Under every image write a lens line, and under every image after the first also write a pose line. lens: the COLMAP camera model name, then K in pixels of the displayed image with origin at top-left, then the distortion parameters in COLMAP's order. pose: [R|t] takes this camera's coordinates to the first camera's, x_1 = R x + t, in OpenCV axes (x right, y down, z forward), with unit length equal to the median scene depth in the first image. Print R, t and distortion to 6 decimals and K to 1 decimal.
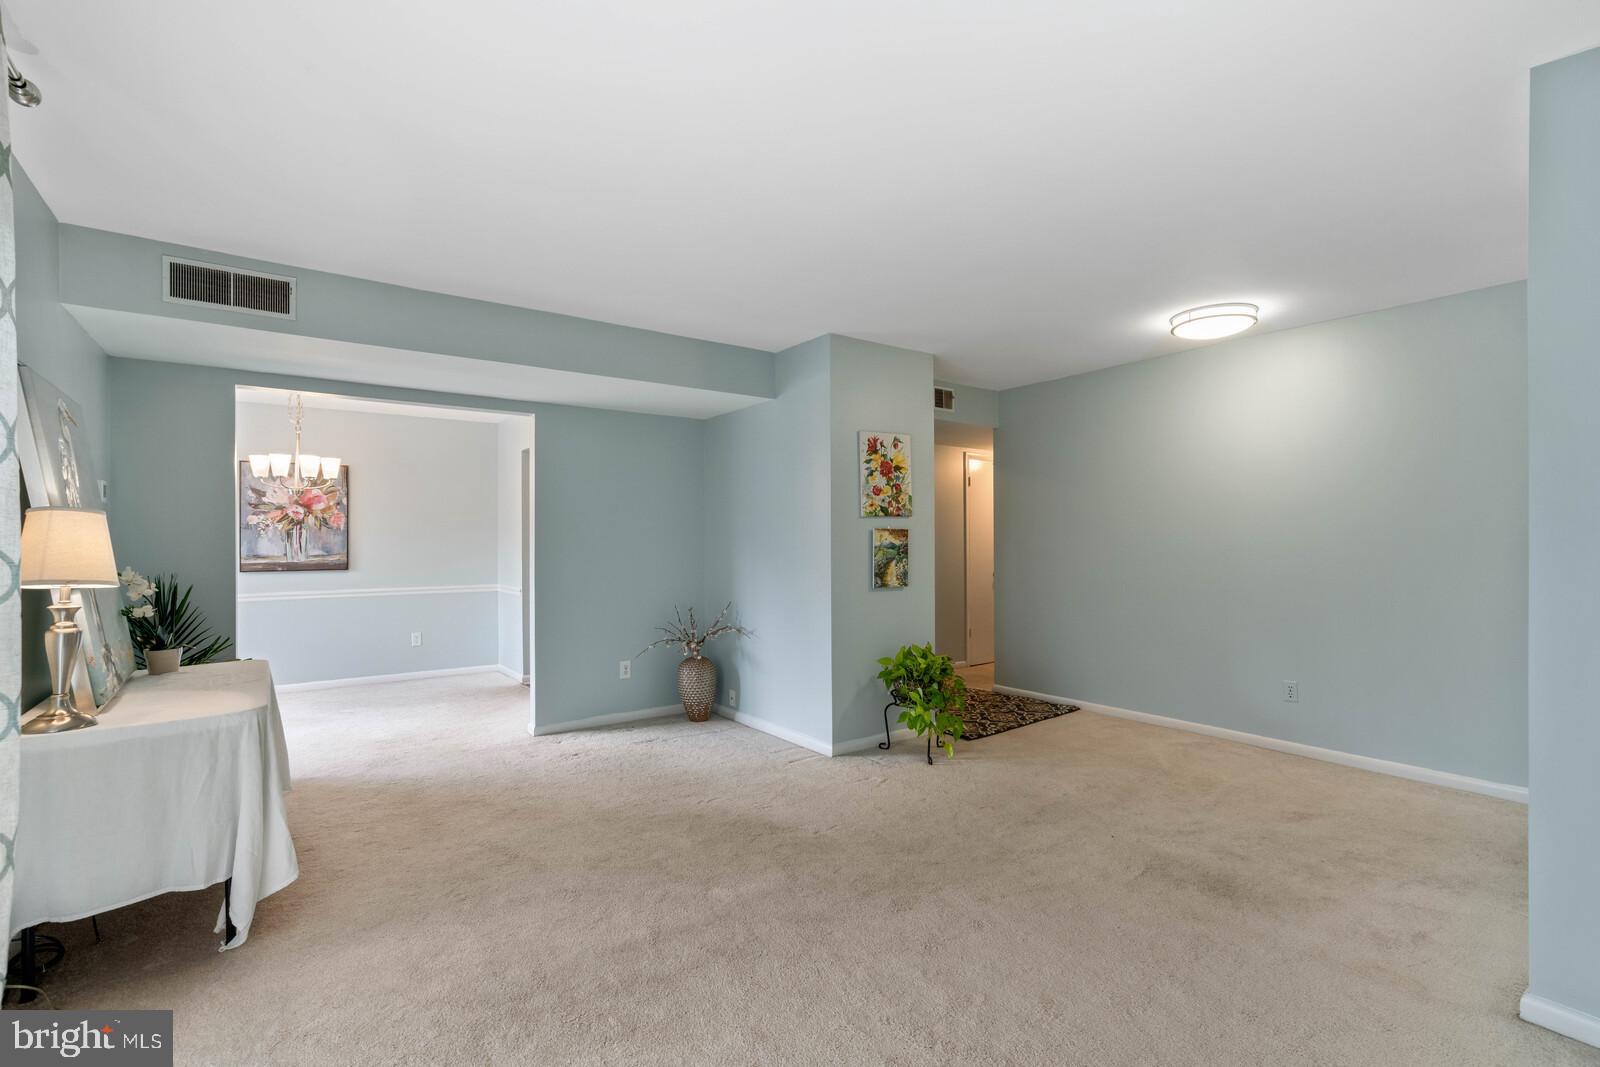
lens RADIAL K [[721.6, 0, 795.2], [0, 721.6, 538.0], [0, 0, 1]] dist [-0.012961, 0.006721]
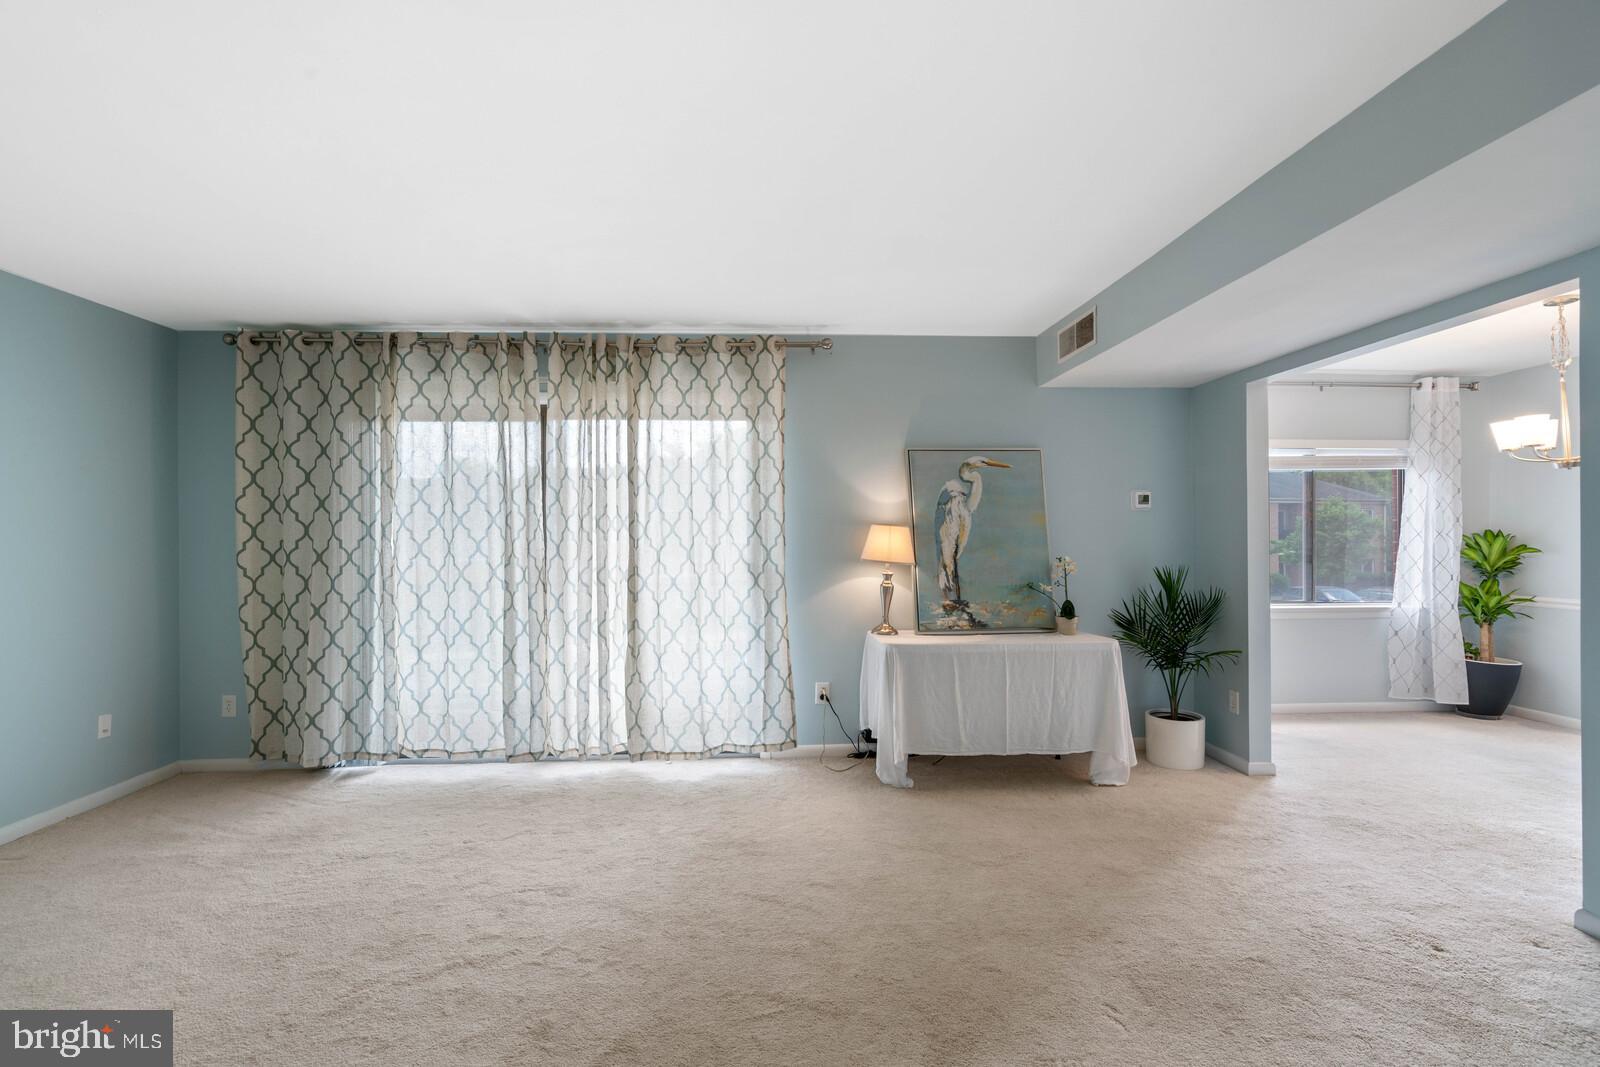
lens RADIAL K [[721.6, 0, 795.2], [0, 721.6, 538.0], [0, 0, 1]] dist [-0.012961, 0.006721]
pose [[-0.544766, 0.005534, -0.838570, 0.354850], [0.012336, 0.999923, -0.001416, -0.000340], [0.838497, -0.011115, -0.544792, 0.835064]]
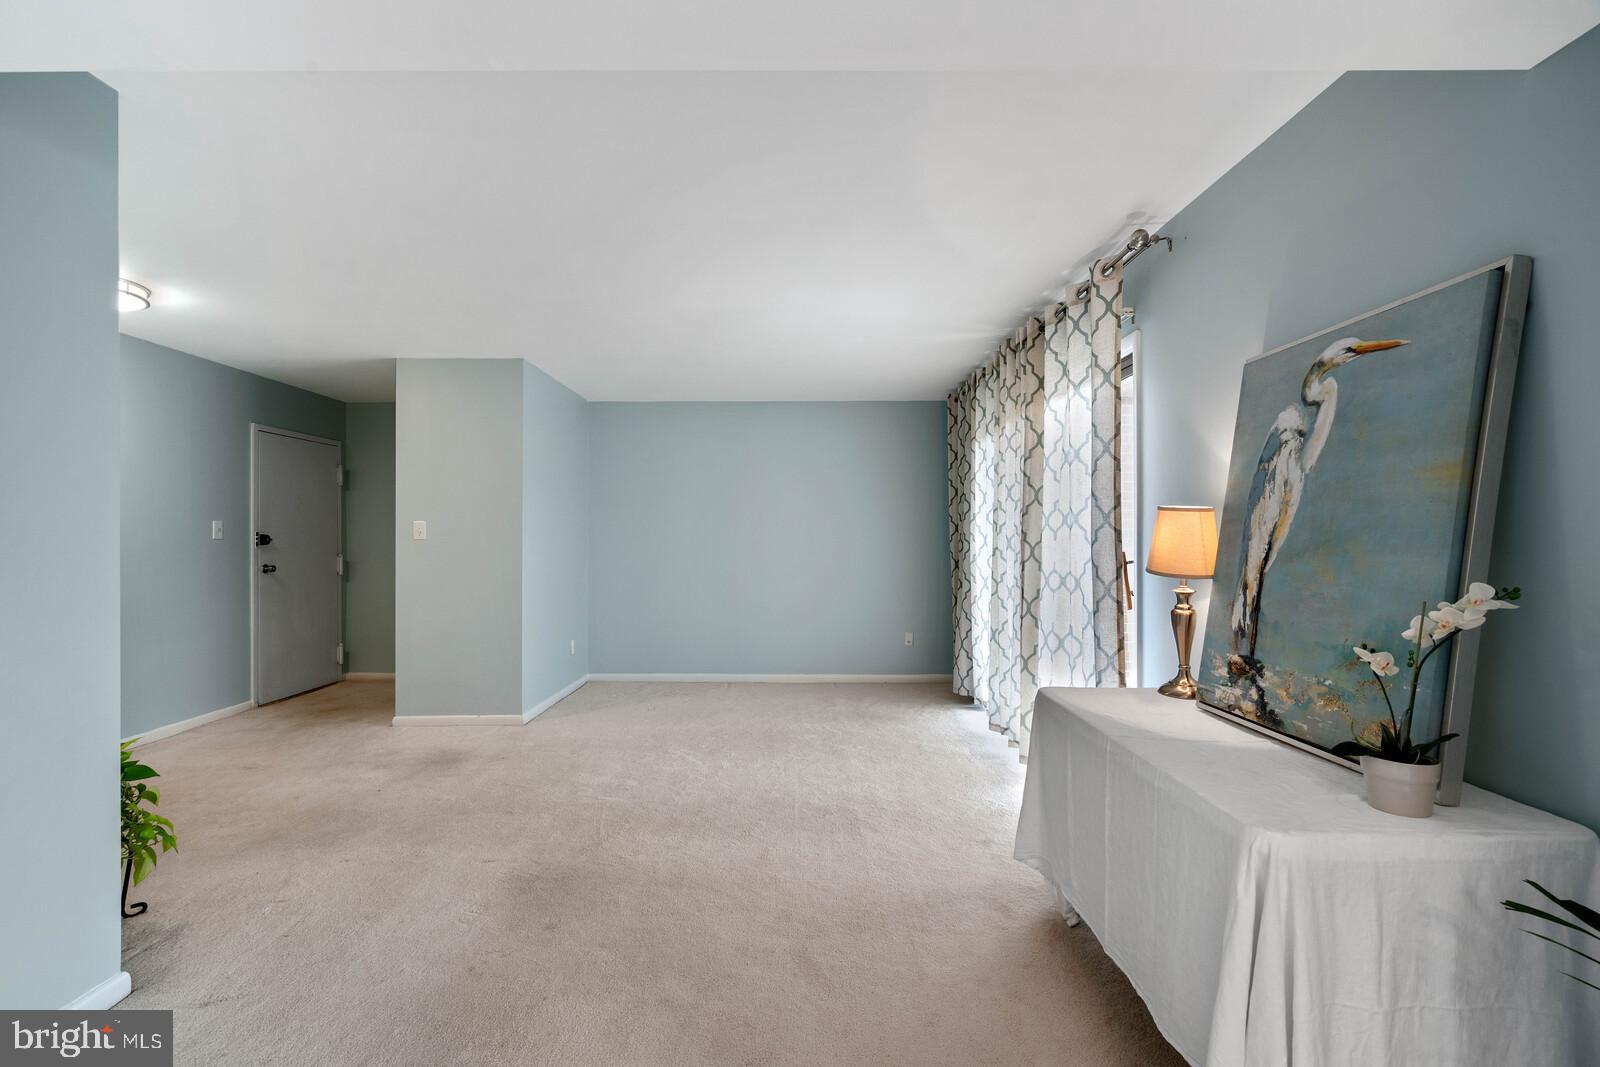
lens RADIAL K [[721.6, 0, 795.2], [0, 721.6, 538.0], [0, 0, 1]] dist [-0.012961, 0.006721]
pose [[-0.808363, 0.006023, 0.588654, -0.531609], [0.001791, 0.999968, -0.007773, 0.008775], [-0.588682, -0.005230, -0.808348, 1.026500]]
